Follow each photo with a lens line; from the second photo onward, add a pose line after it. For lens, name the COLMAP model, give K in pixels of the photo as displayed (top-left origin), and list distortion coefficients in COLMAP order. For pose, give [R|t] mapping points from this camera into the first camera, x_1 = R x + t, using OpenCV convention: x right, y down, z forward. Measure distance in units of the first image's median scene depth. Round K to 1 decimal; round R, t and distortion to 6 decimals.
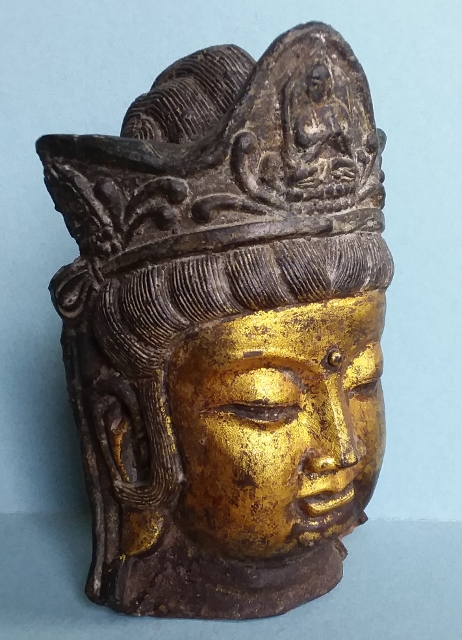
lens RADIAL K [[582.0, 0, 231.1], [0, 582.0, 322.4], [0, 0, 1]] dist [0.014328, -0.015173]
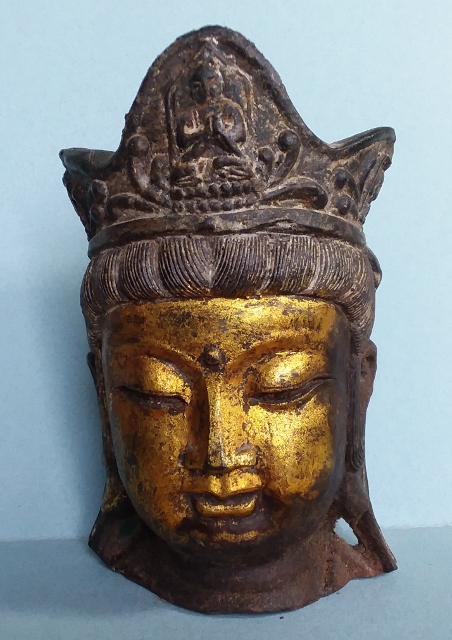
lens RADIAL K [[571.6, 0, 227.1], [0, 571.6, 323.8], [0, 0, 1]] dist [-0.003213, 0.014522]
pose [[0.841995, 0.108059, -0.528552, 0.749218], [-0.127017, 0.991900, 0.000447, 0.001120], [0.524319, 0.066759, 0.848901, 0.192562]]
